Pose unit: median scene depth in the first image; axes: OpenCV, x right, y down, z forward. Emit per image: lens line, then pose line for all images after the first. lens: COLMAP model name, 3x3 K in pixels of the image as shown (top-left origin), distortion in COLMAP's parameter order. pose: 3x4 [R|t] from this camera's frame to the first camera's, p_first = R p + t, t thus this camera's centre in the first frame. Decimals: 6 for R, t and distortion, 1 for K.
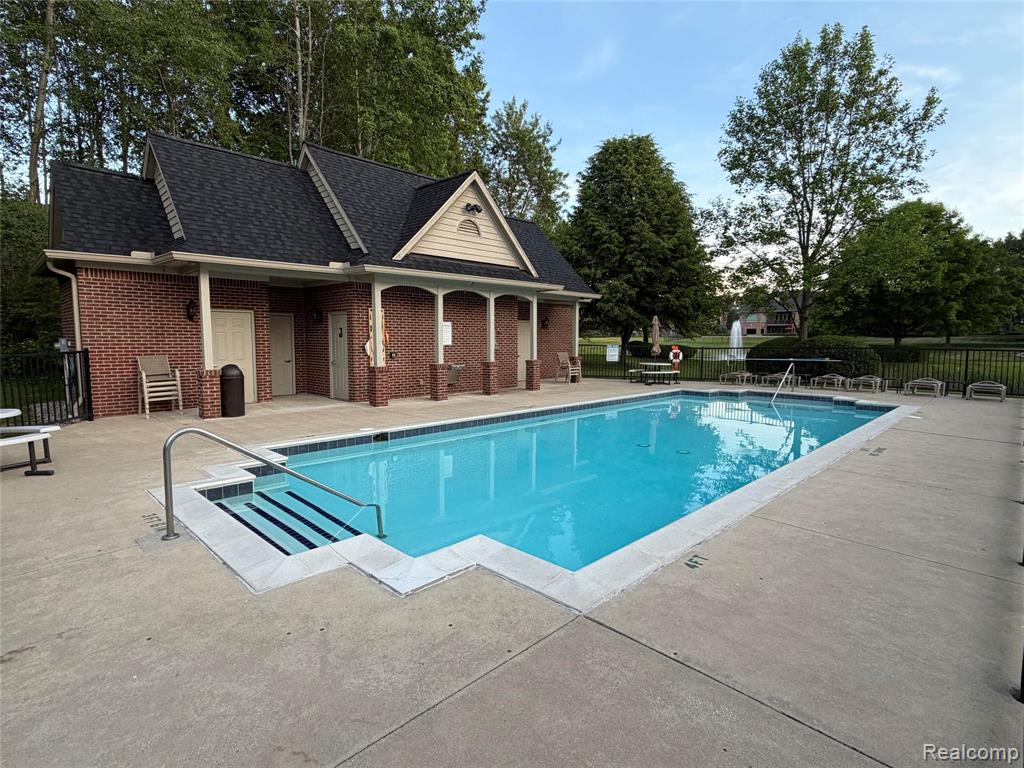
lens RADIAL K [[537.3, 0, 512.6], [0, 537.3, 383.1], [0, 0, 1]] dist [-0.002594, 0.002087]
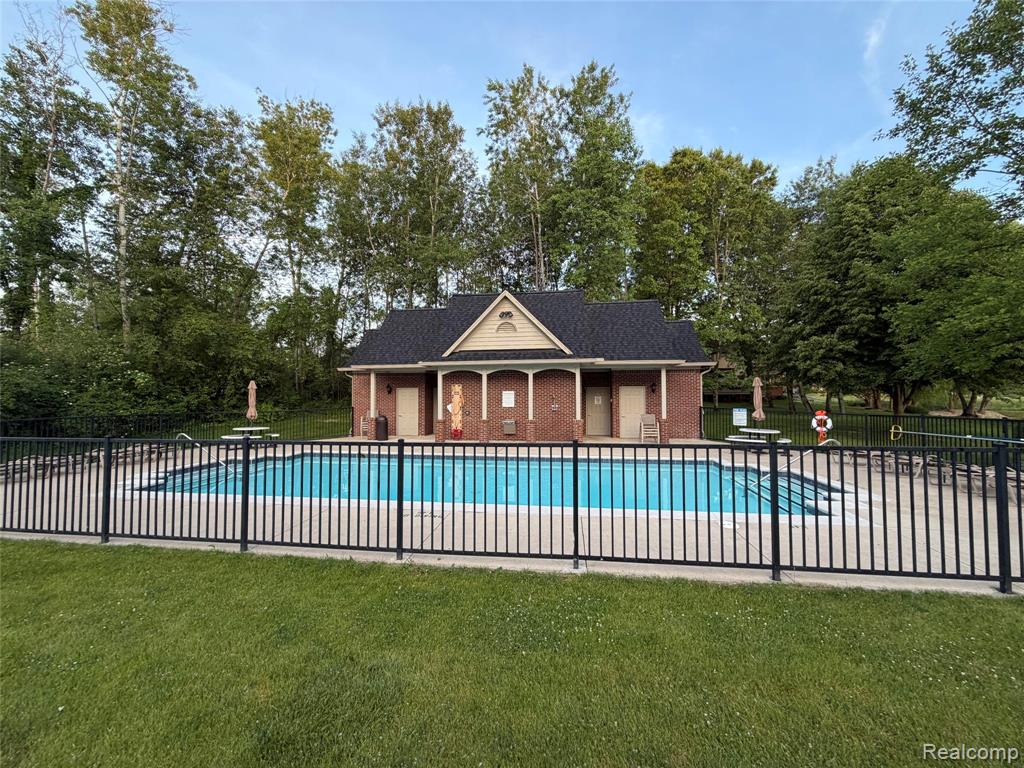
lens RADIAL K [[408.6, 0, 512.5], [0, 408.6, 382.7], [0, 0, 1]] dist [-0.002010, -0.000175]
pose [[0.579355, -0.032677, -0.814420, 0.820461], [-0.062233, 0.994506, -0.084173, -0.046344], [0.812696, 0.099450, 0.574139, 0.383307]]
